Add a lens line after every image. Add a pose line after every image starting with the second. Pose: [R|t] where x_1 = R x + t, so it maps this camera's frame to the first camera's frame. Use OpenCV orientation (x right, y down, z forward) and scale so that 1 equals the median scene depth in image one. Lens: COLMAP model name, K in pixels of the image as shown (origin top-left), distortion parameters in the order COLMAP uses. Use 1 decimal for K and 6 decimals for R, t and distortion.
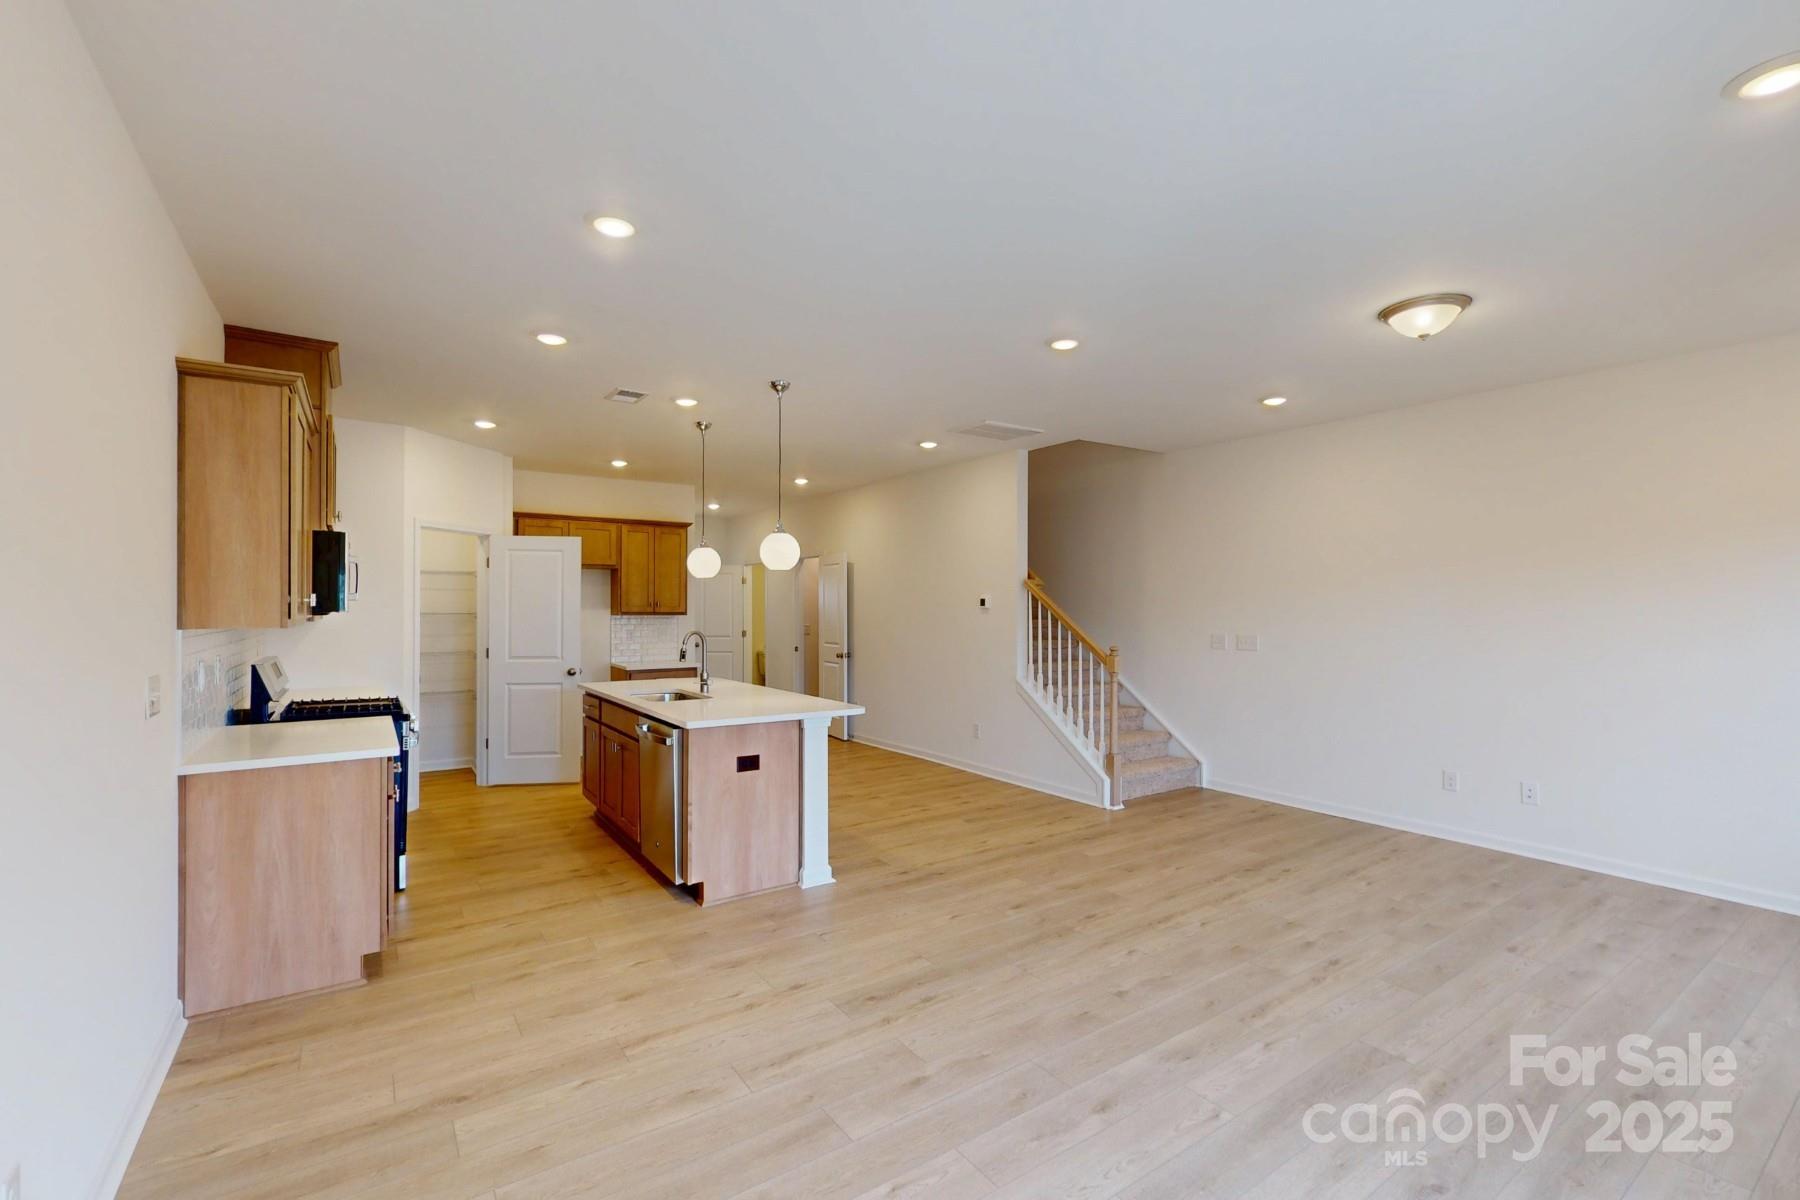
lens RADIAL K [[789.4, 0, 898.4], [0, 789.4, 601.7], [0, 0, 1]] dist [-0.002630, 0.000694]
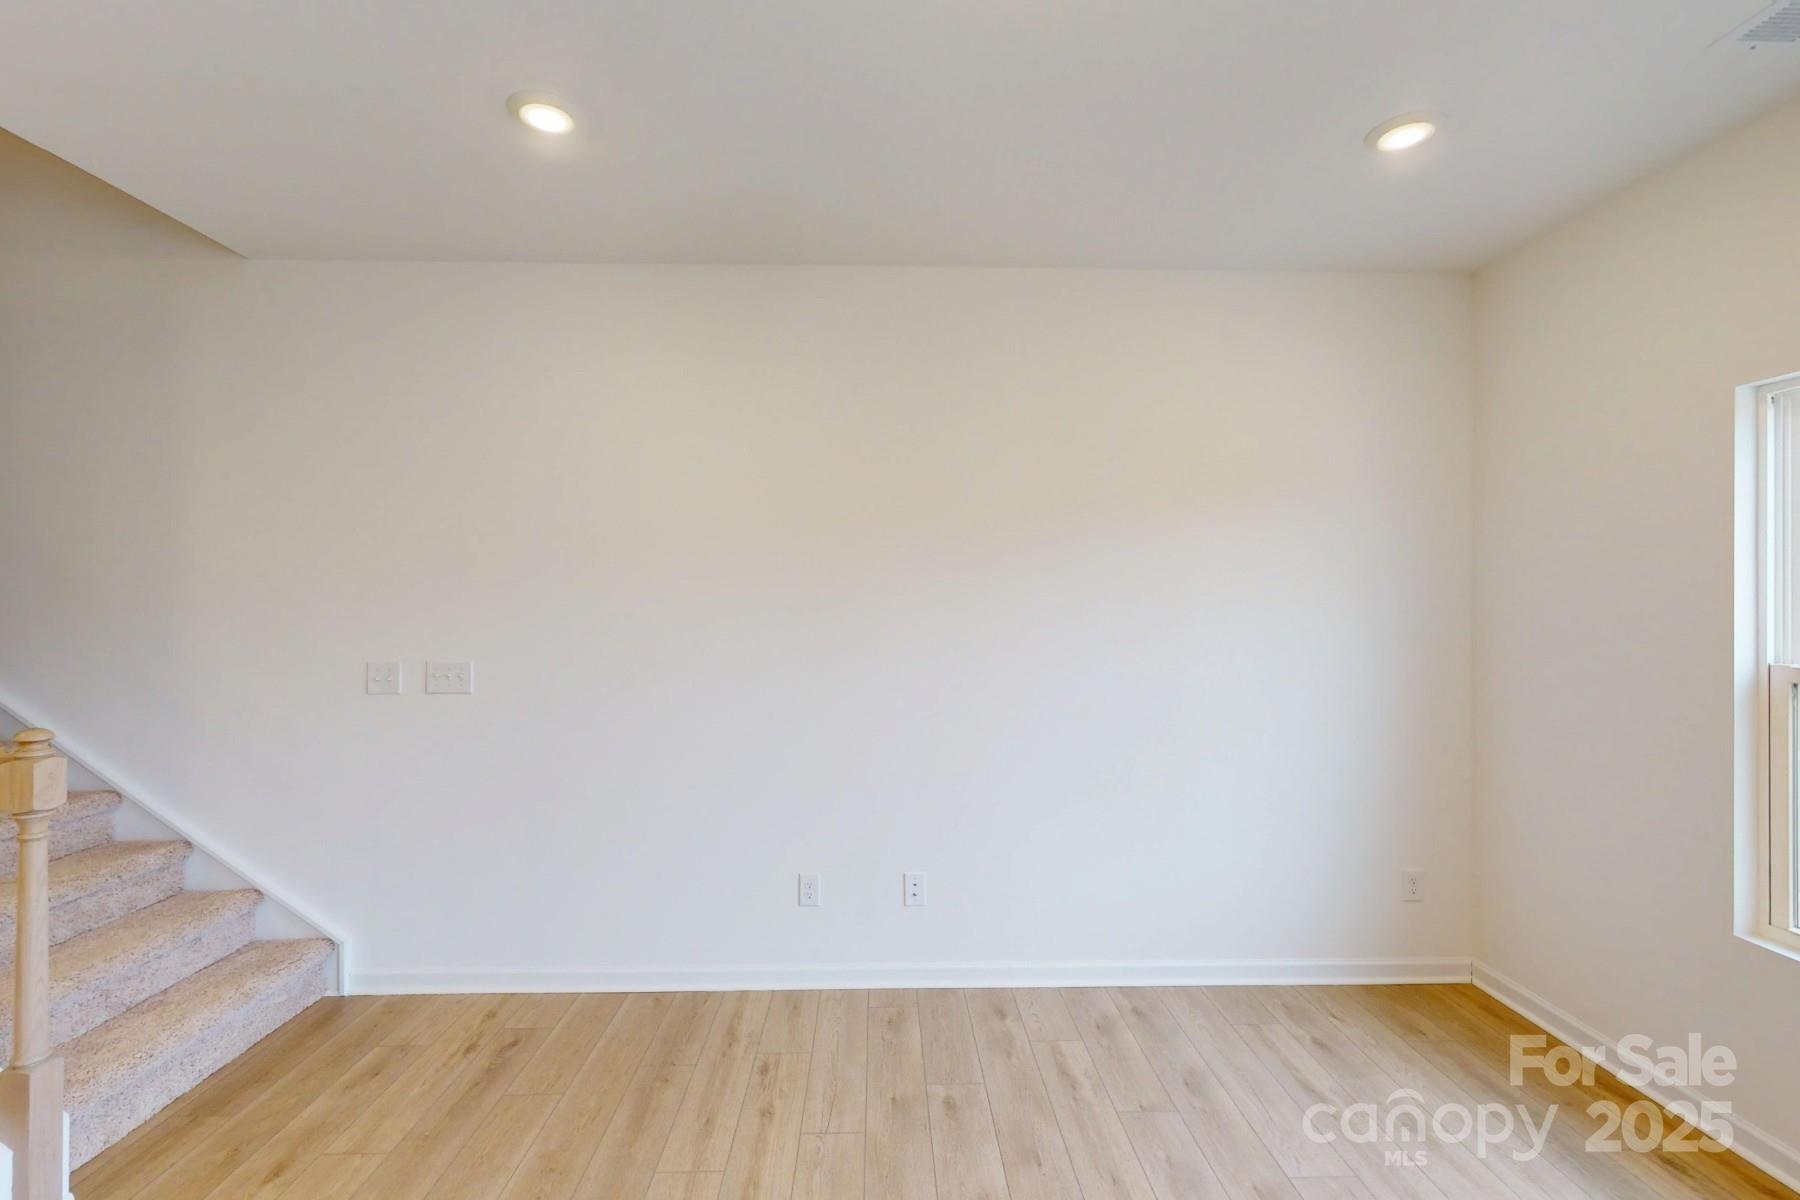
lens RADIAL K [[789.4, 0, 902.3], [0, 789.4, 600.6], [0, 0, 1]] dist [-0.002630, 0.000694]
pose [[0.548639, 0.000596, 0.836059, 0.286560], [-0.006155, 0.999976, 0.003326, 0.001406], [-0.836037, -0.006970, 0.548629, 0.759652]]
